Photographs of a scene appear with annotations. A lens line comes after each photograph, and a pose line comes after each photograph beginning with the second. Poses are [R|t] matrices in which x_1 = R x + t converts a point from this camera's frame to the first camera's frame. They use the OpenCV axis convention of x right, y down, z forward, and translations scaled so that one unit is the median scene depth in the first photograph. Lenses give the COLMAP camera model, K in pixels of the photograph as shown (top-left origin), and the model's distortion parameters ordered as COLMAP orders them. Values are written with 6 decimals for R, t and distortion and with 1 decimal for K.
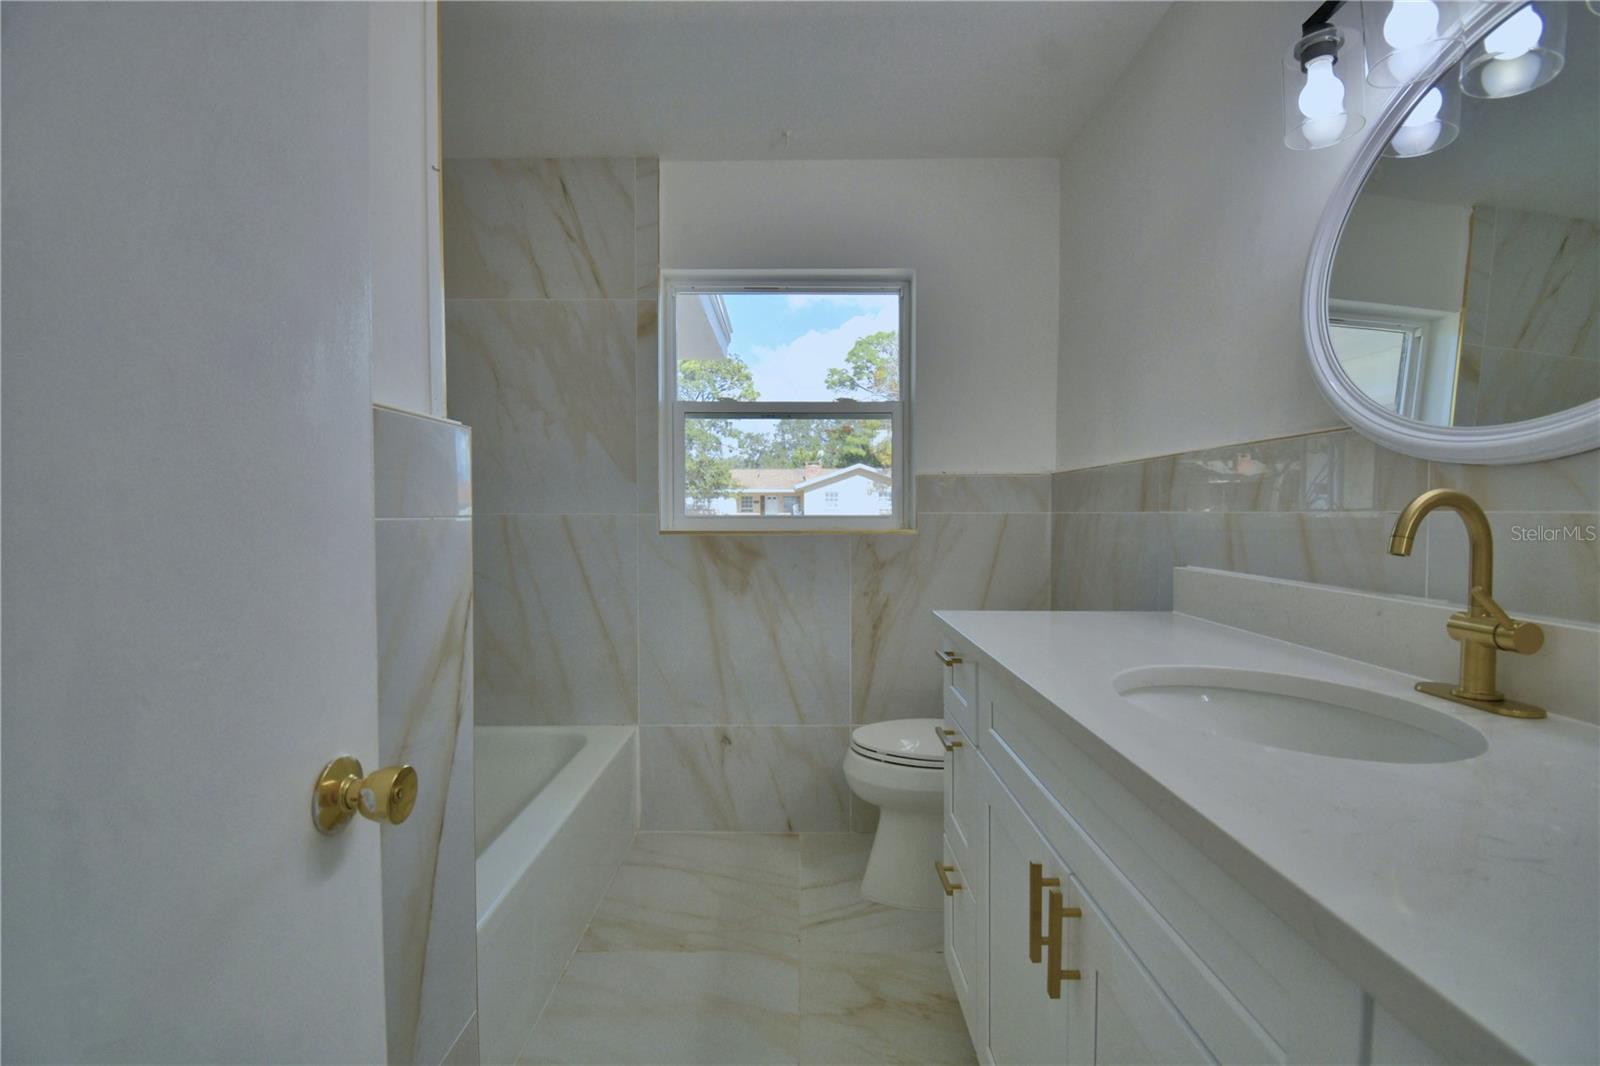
lens RADIAL K [[699.5, 0, 793.2], [0, 699.5, 530.0], [0, 0, 1]] dist [0.026480, -0.030712]
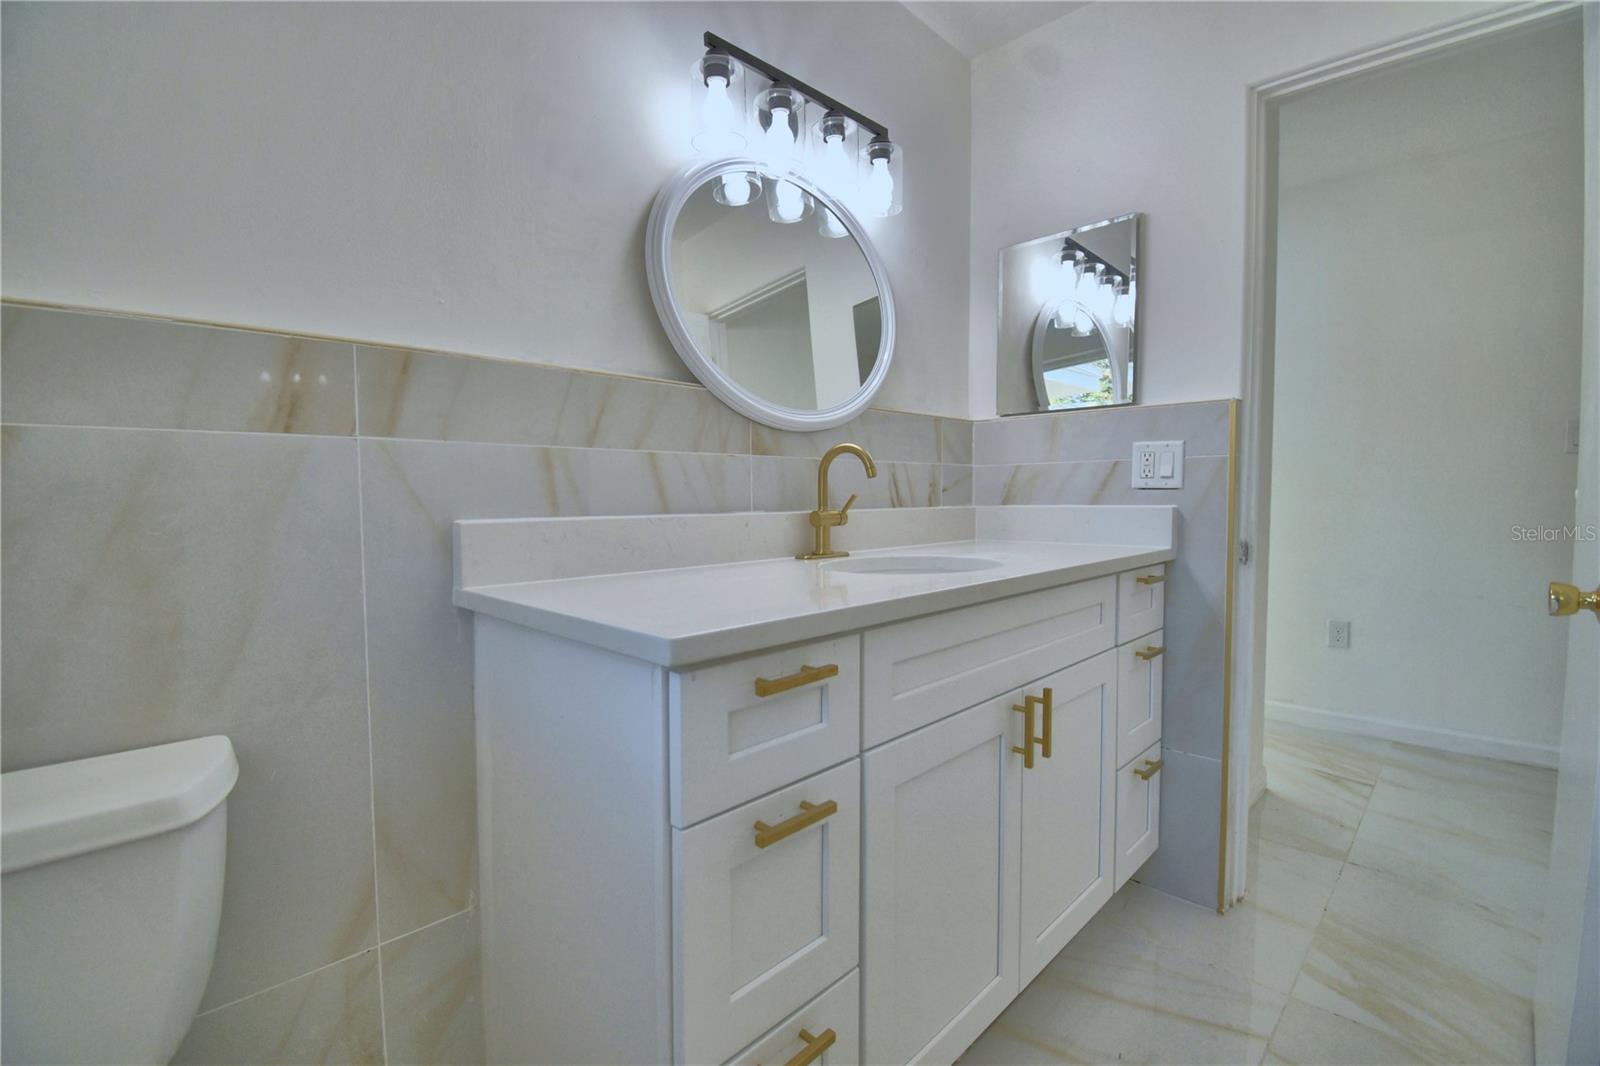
lens RADIAL K [[699.5, 0, 793.2], [0, 699.5, 530.0], [0, 0, 1]] dist [0.026480, -0.030712]
pose [[-0.732625, -0.026278, 0.680125, -0.216504], [0.025026, 0.997539, 0.065500, 0.039000], [-0.680173, 0.065008, -0.730164, 2.064269]]
